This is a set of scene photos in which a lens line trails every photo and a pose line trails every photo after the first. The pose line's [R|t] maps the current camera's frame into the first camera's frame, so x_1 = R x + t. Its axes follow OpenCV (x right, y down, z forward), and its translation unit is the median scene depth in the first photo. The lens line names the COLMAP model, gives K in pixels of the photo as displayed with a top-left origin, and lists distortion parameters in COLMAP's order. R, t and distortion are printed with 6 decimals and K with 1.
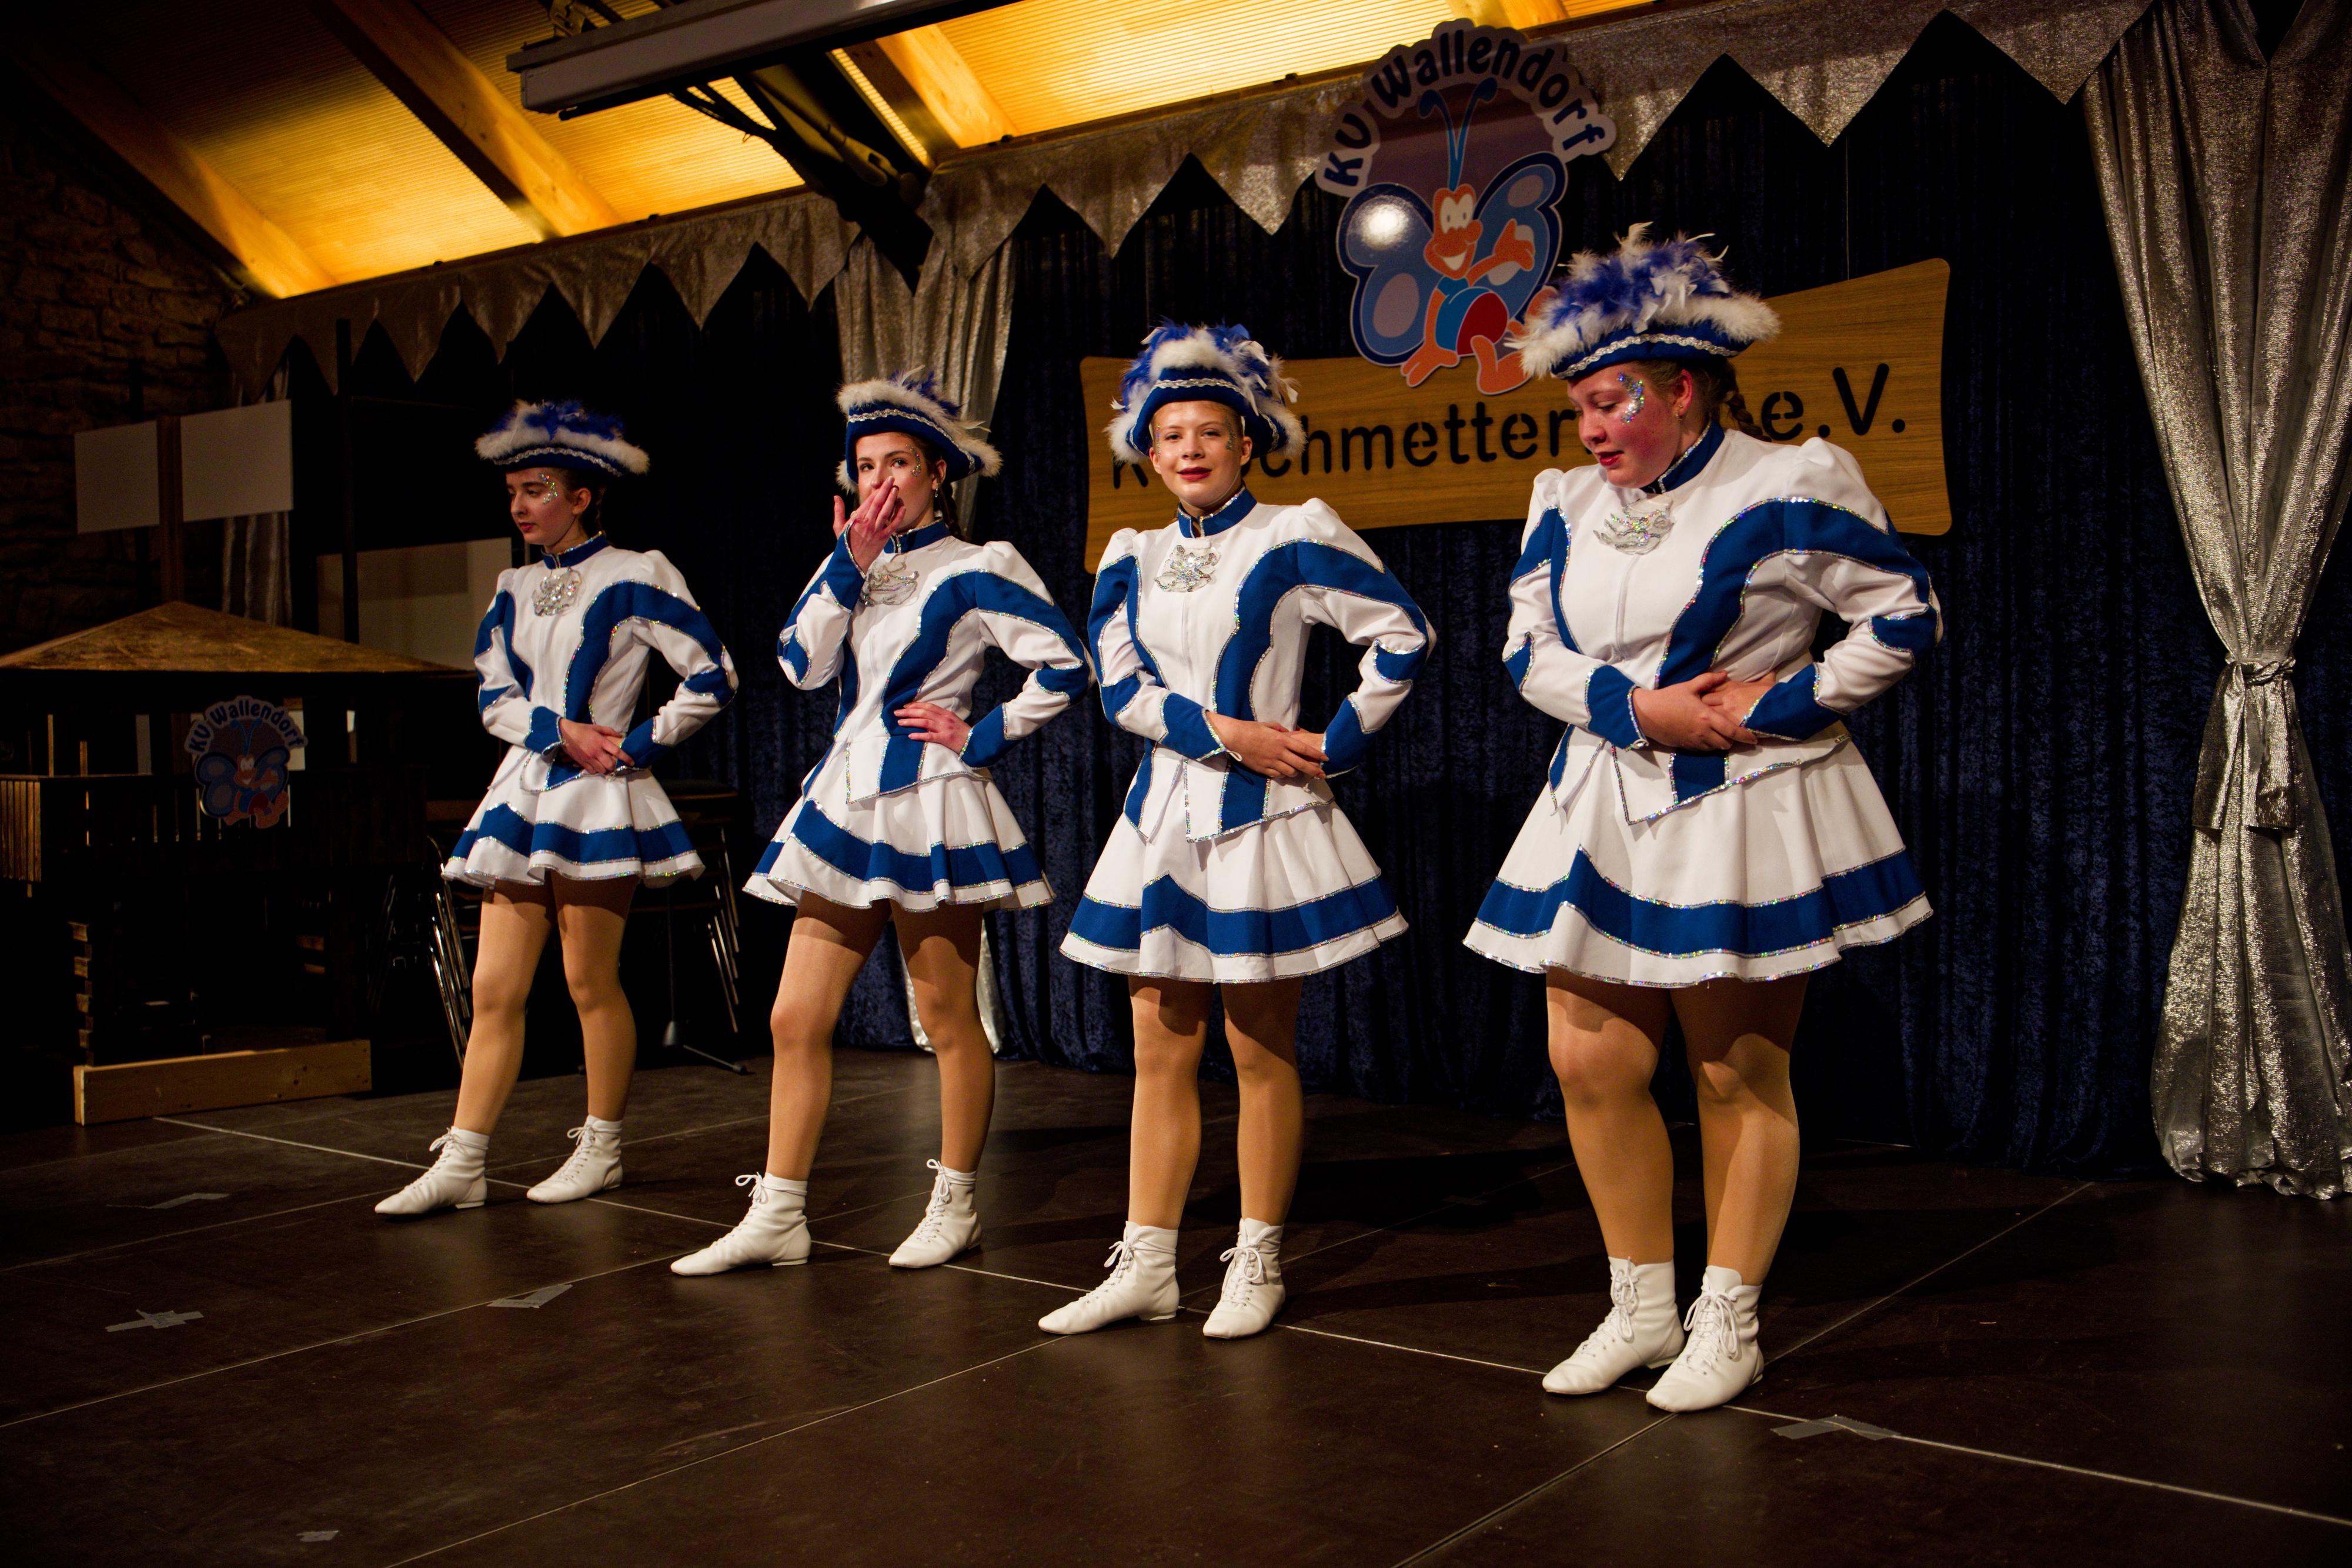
lens RADIAL K [[2477.3, 0, 1172.8], [0, 2477.3, 790.1], [0, 0, 1]] dist [-0.090076, 0.292688]
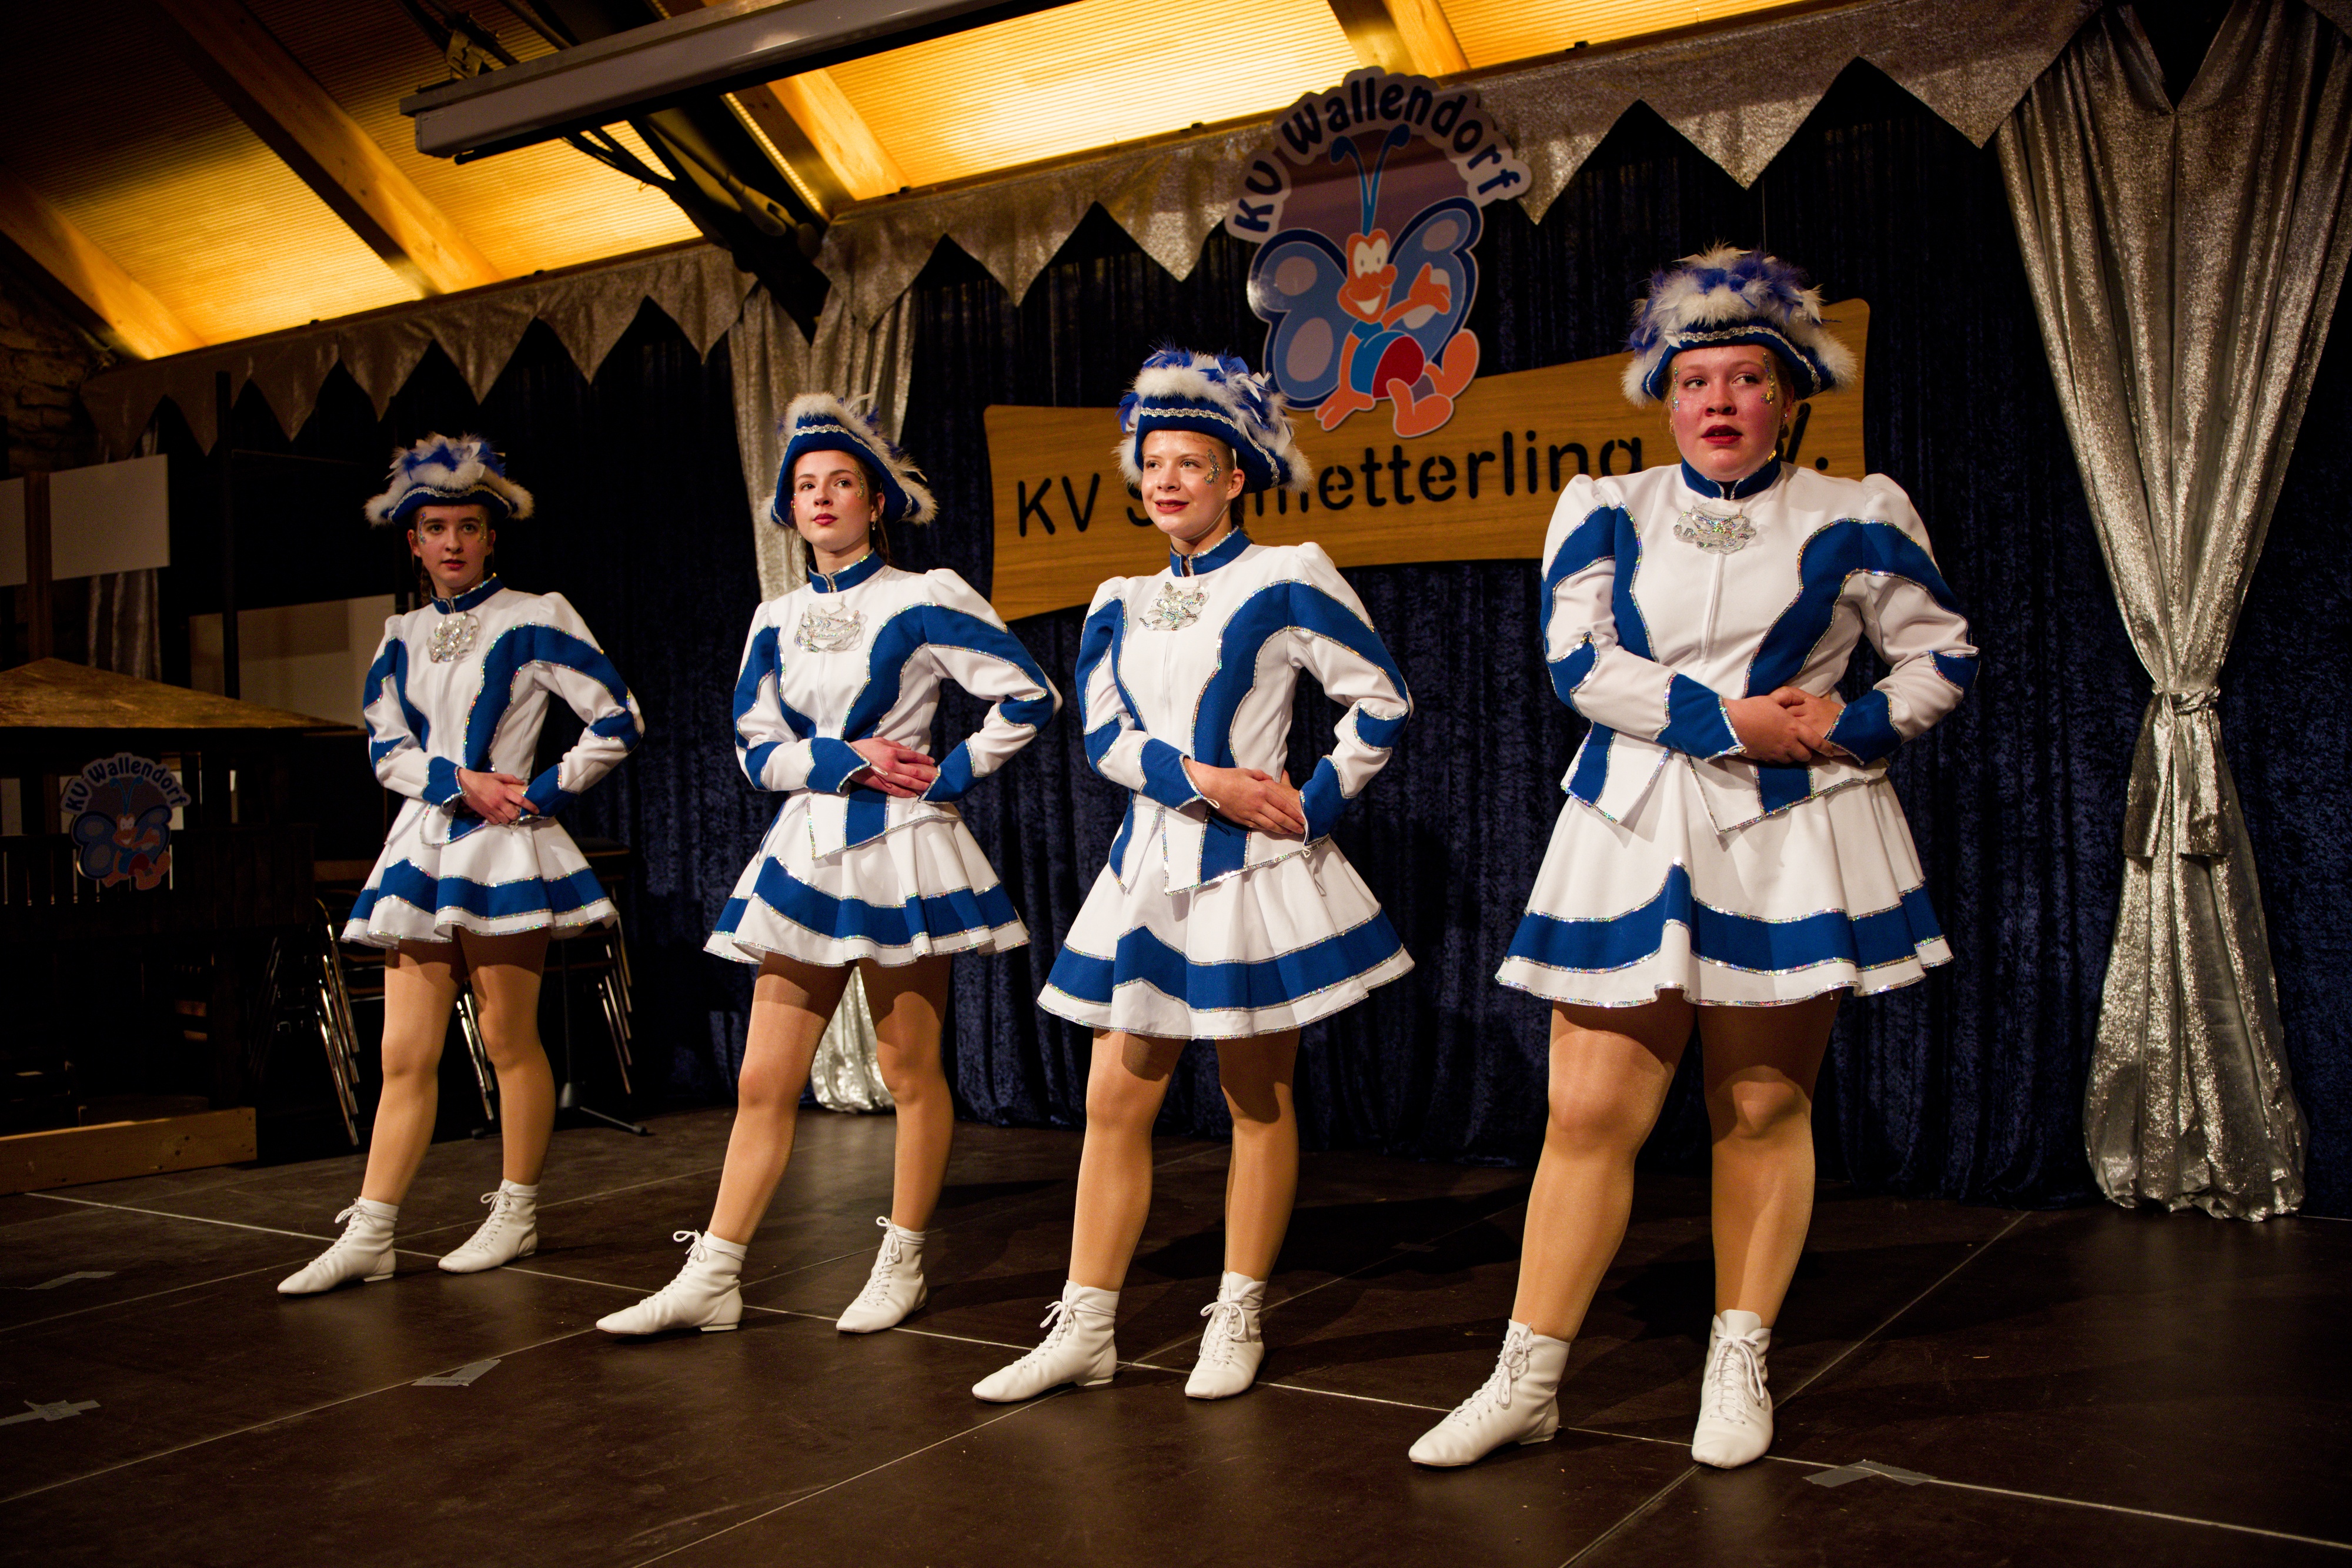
lens RADIAL K [[2367.9, 0, 1176.0], [0, 2367.9, 784.0], [0, 0, 1]] dist [-0.108479, 0.247104]
pose [[0.997034, -0.010781, 0.076207, -0.038717], [0.013132, 0.999451, -0.030411, 0.007946], [-0.075838, 0.031321, 0.996628, 0.057290]]
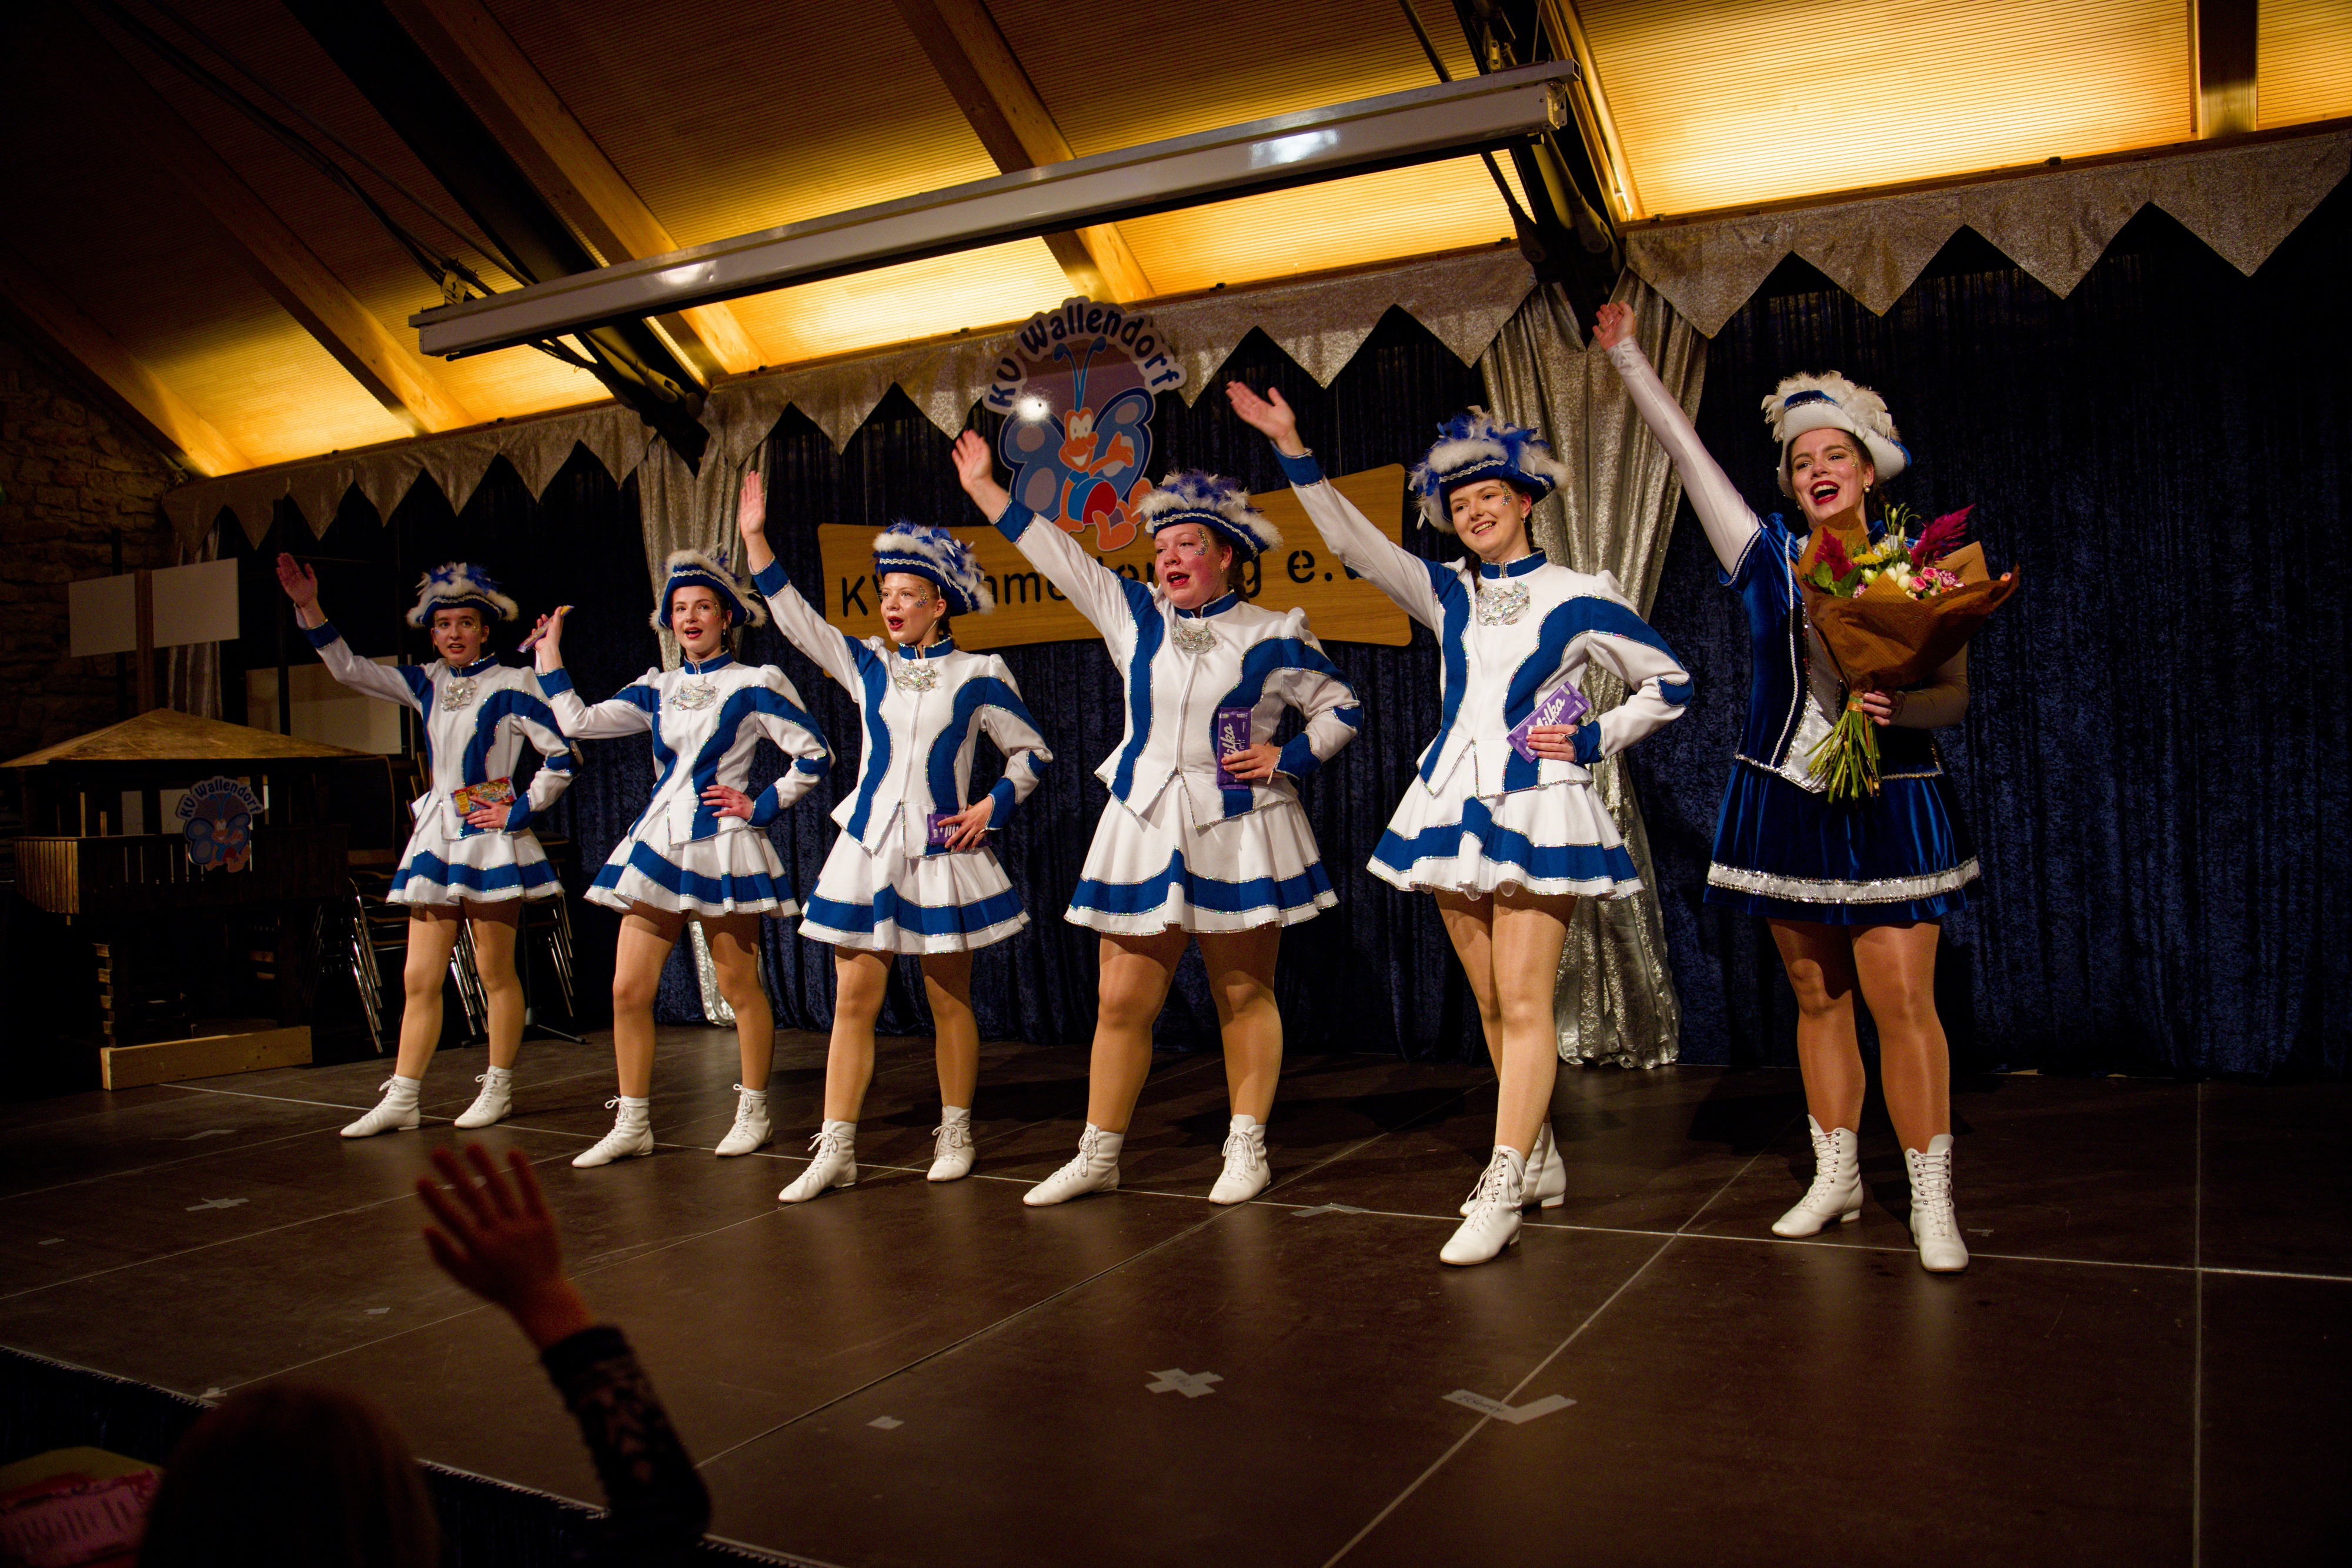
lens RADIAL K [[1990.7, 0, 1172.3], [0, 1990.7, 771.8], [0, 0, 1]] dist [-0.178398, 0.113461]
pose [[0.988422, -0.021688, 0.150169, -0.011179], [0.026219, 0.999257, -0.028261, 0.003666], [-0.149445, 0.031871, 0.988256, -0.154292]]
